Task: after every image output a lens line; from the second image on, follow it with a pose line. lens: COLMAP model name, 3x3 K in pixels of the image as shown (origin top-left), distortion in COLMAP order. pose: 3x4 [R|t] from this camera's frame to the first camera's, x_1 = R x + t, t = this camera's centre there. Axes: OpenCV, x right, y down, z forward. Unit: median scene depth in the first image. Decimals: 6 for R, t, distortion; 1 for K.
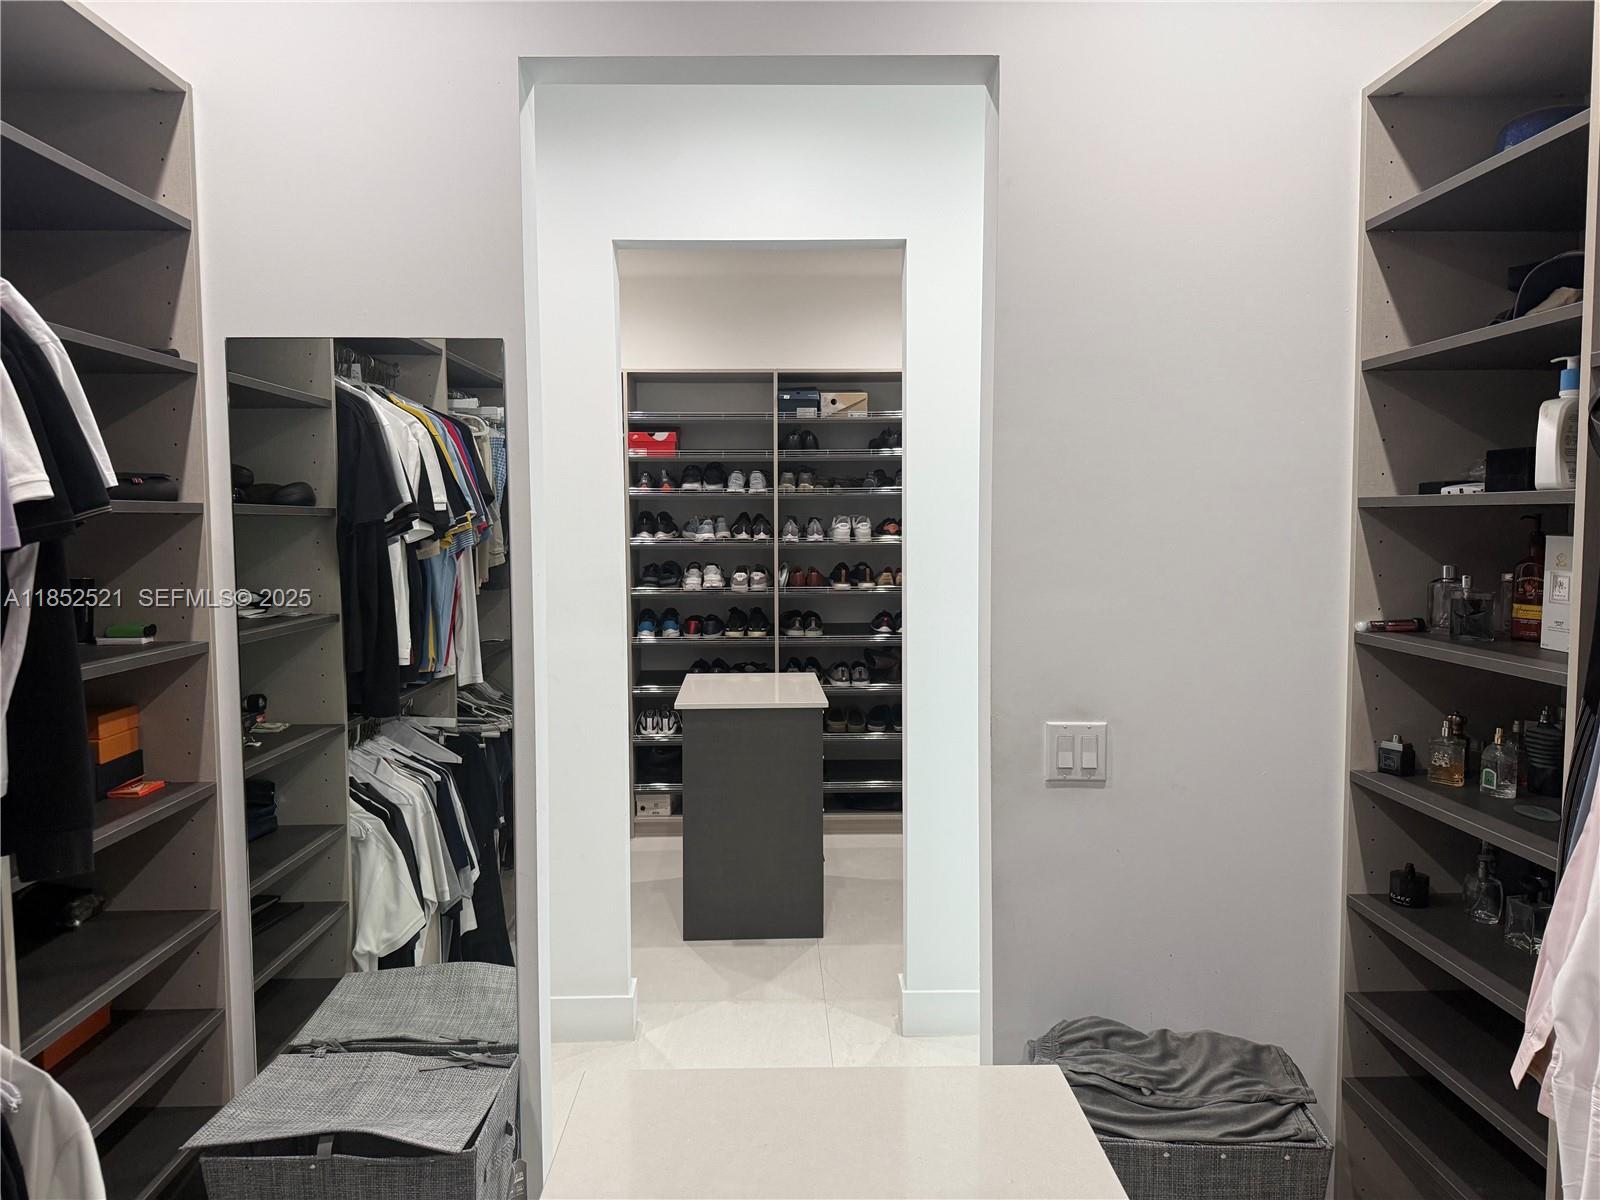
lens RADIAL K [[1108.1, 0, 795.9], [0, 1108.1, 604.6], [0, 0, 1]] dist [-0.000180, -0.010757]
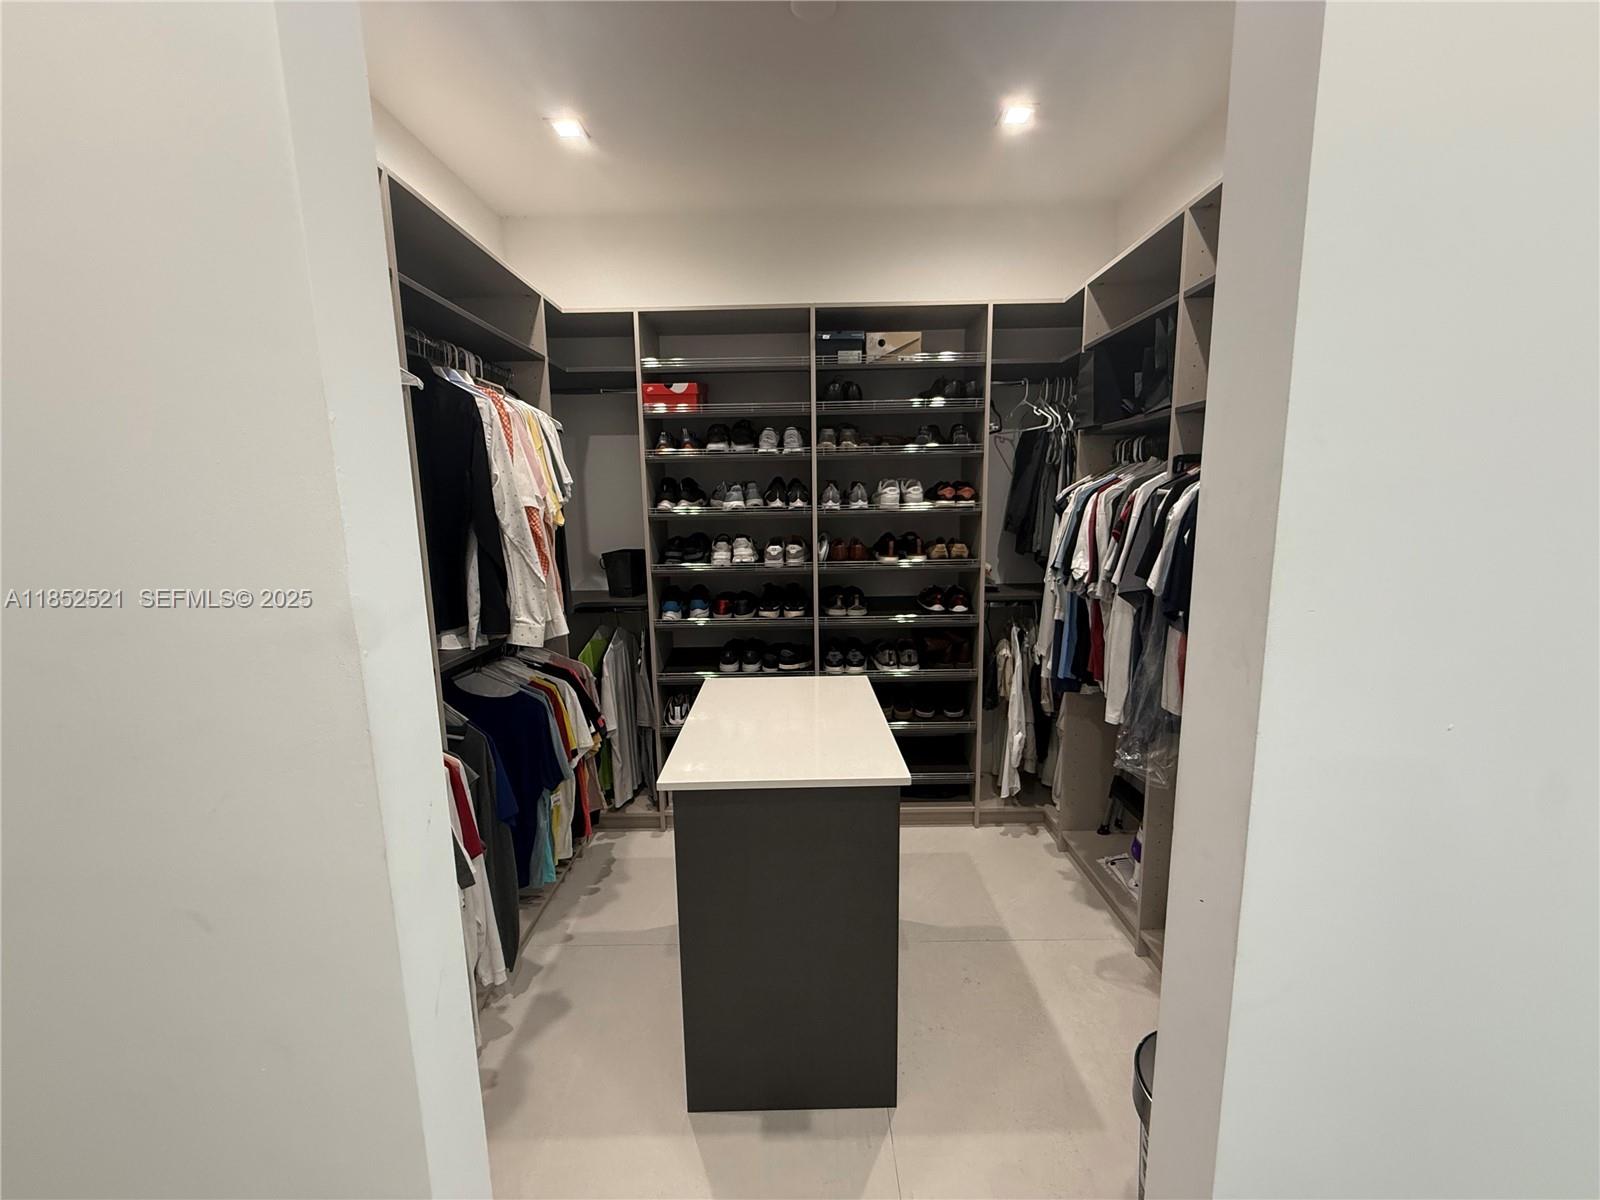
lens RADIAL K [[641.9, 0, 794.0], [0, 641.9, 606.2], [0, 0, 1]] dist [0.000167, -0.000735]
pose [[0.999242, -0.006683, -0.038362, -0.015391], [0.010561, 0.994750, 0.101793, -0.032756], [0.037480, -0.102121, 0.994066, 0.486136]]
